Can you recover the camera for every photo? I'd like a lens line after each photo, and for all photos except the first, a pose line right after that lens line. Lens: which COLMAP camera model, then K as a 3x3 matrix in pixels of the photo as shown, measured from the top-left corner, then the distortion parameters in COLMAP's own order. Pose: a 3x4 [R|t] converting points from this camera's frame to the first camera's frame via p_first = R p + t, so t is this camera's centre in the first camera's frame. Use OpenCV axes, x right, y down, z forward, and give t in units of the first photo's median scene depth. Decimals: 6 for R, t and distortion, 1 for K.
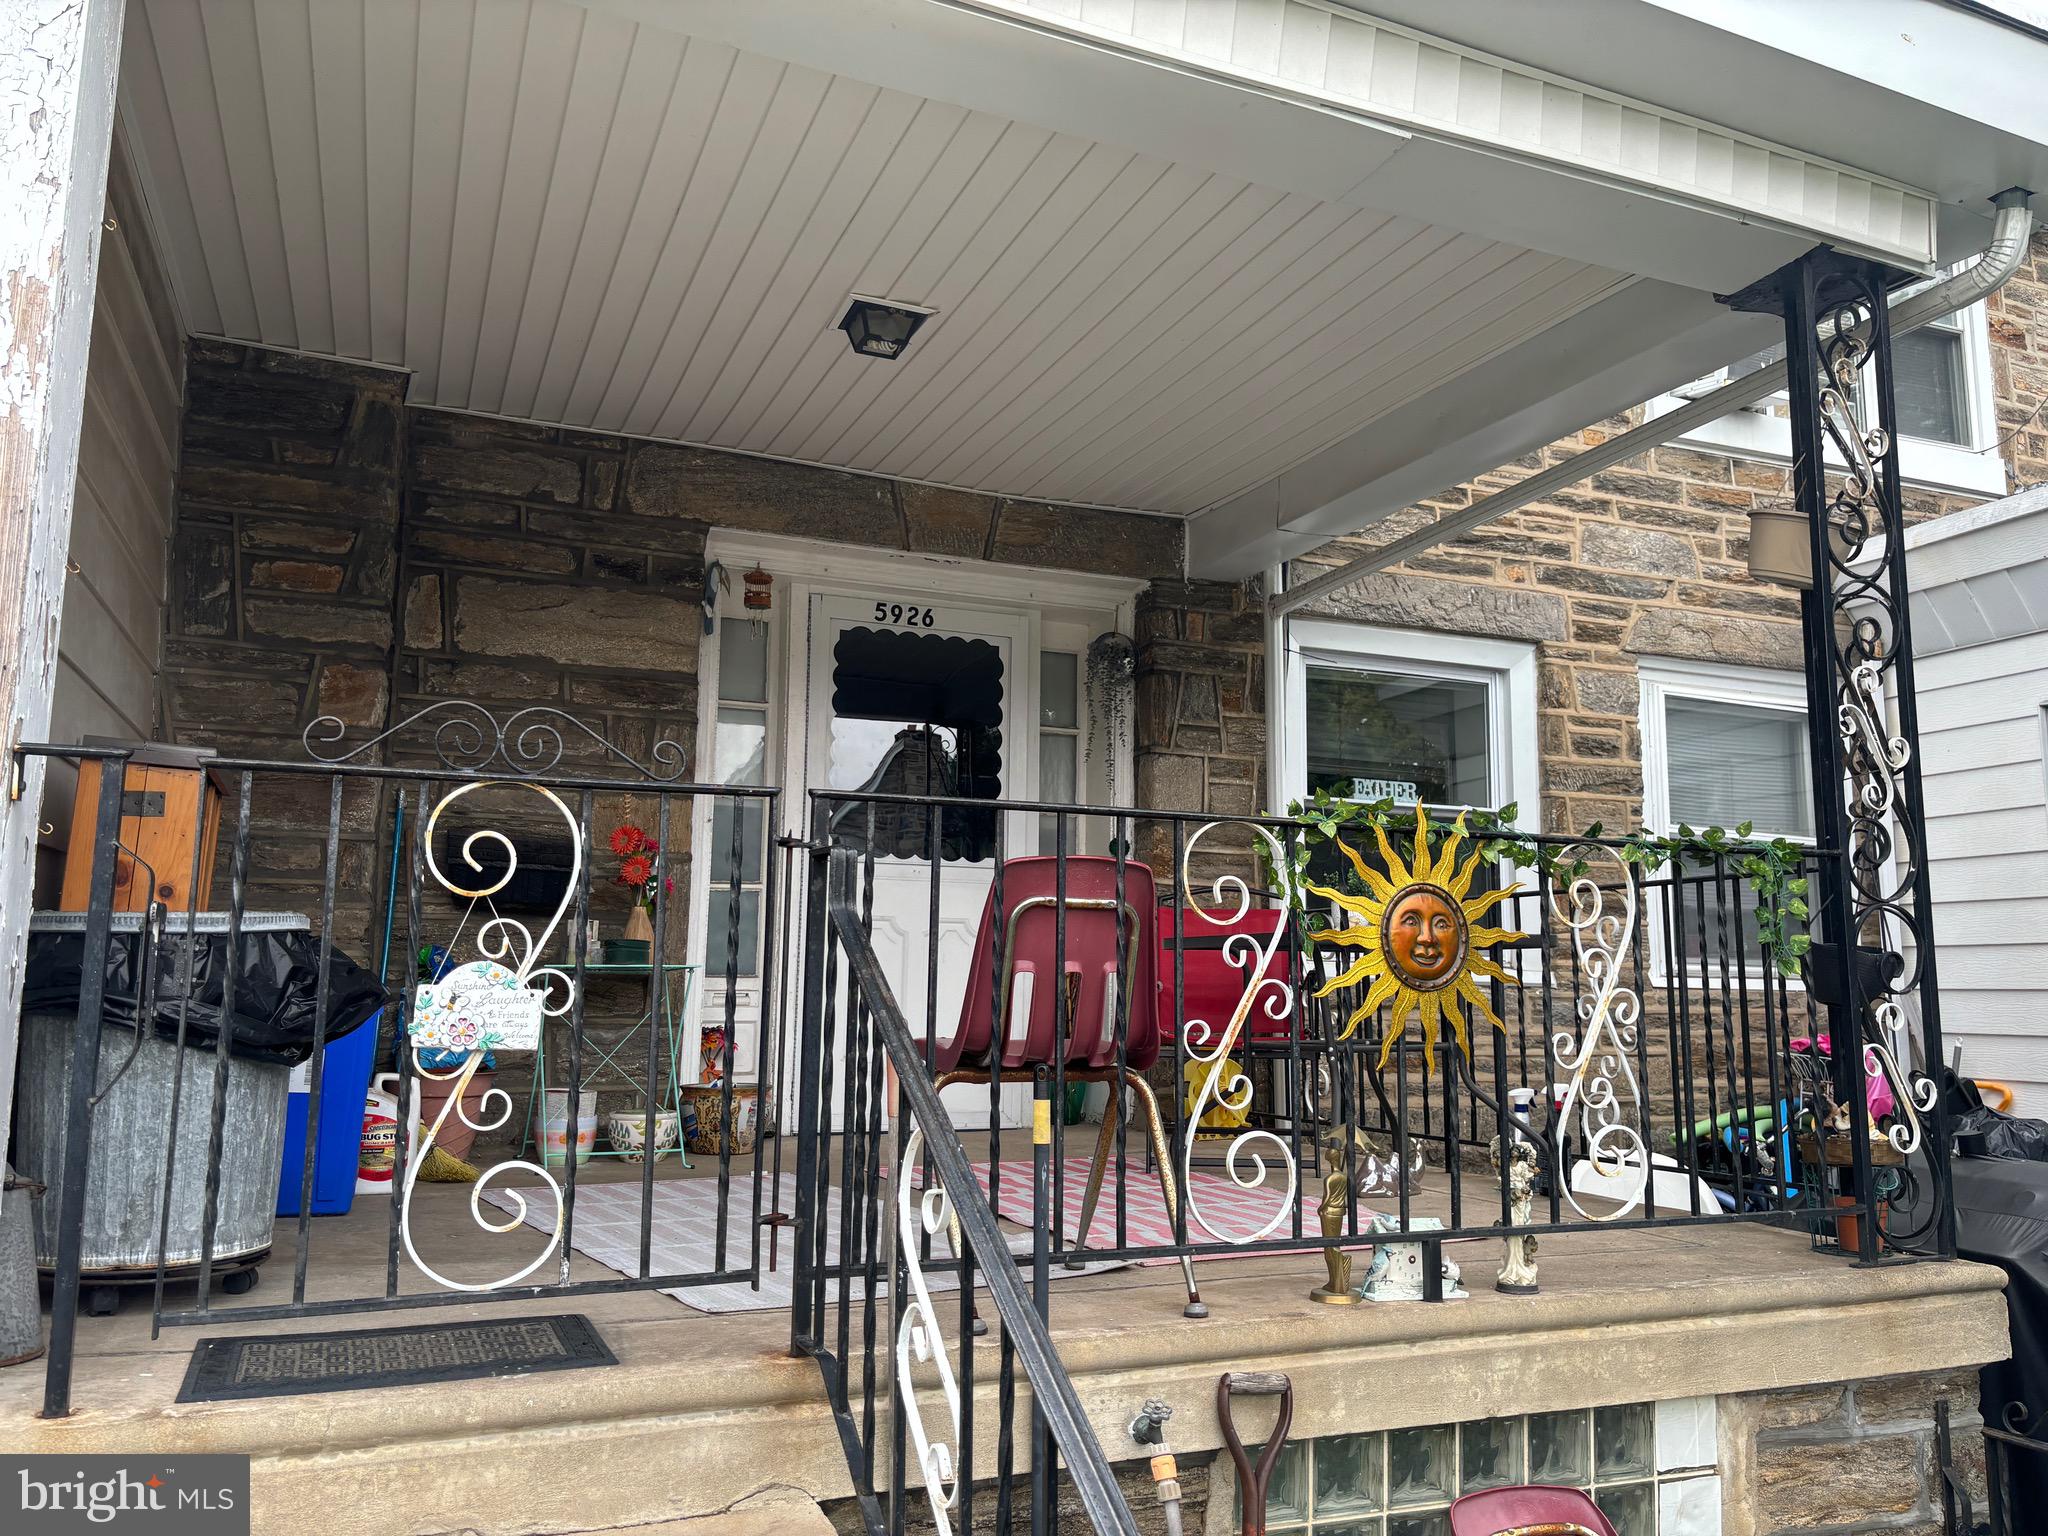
lens RADIAL K [[1550.1, 0, 1024.0], [0, 1550.1, 768.0], [0, 0, 1]] dist [0.027413, -0.000786]
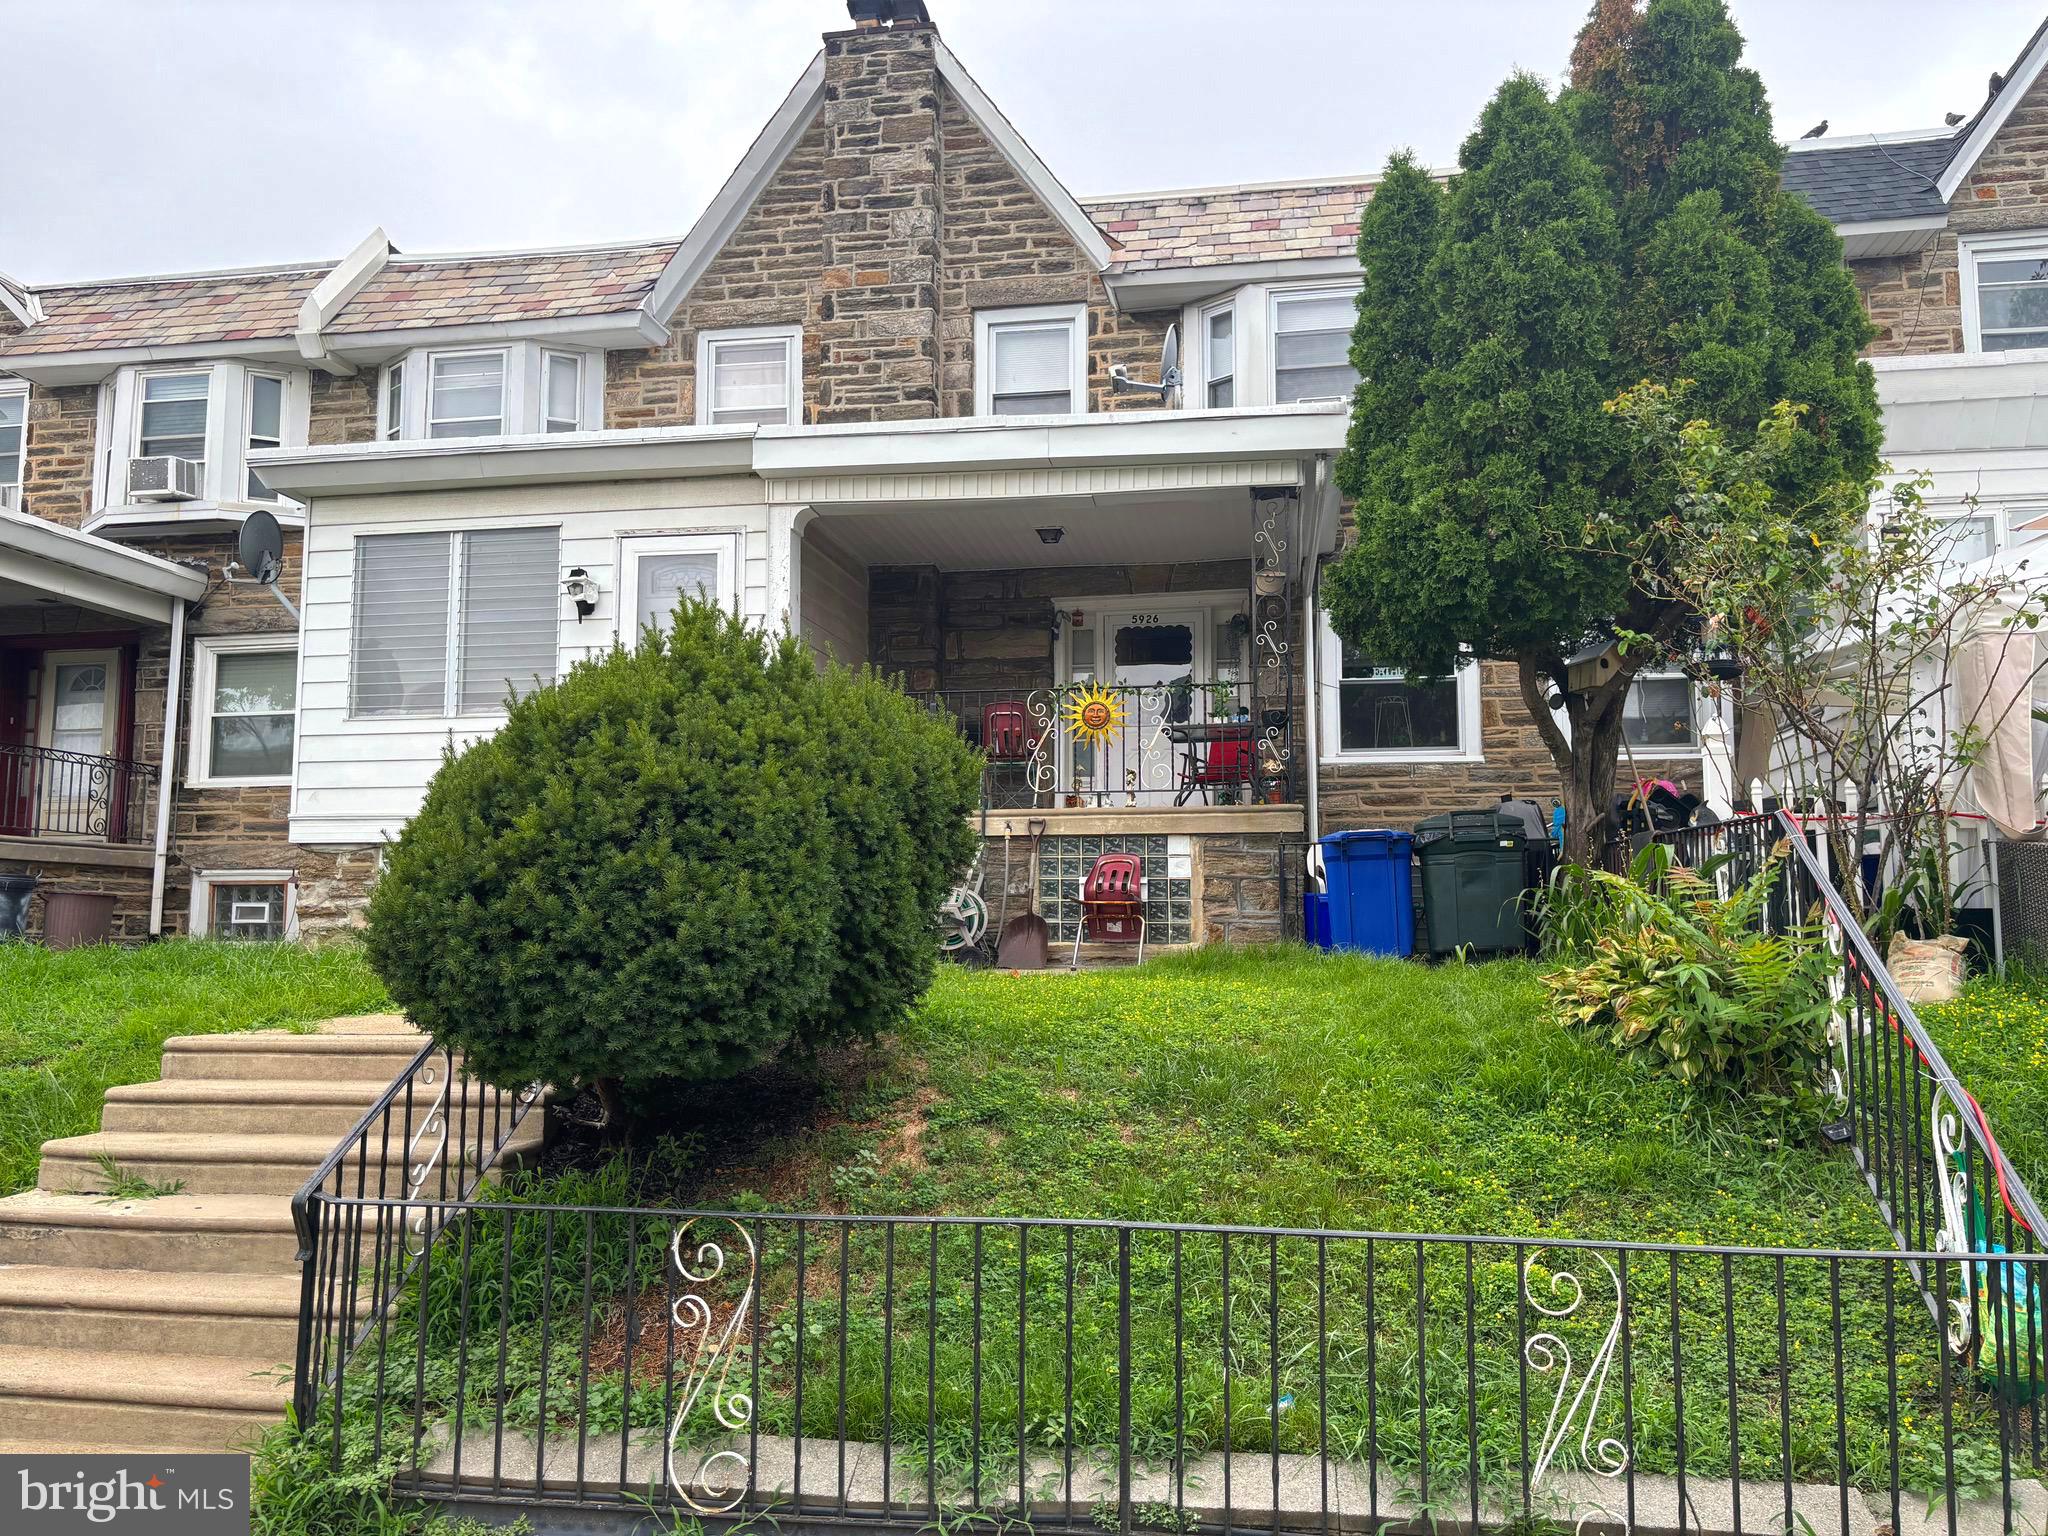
lens RADIAL K [[1550.1, 0, 1024.0], [0, 1550.1, 768.0], [0, 0, 1]] dist [0.027413, -0.000786]
pose [[0.838441, -0.073452, -0.540020, 1.150378], [0.090080, 0.995925, 0.004397, 0.110928], [0.537496, -0.052331, 0.841641, -1.220161]]
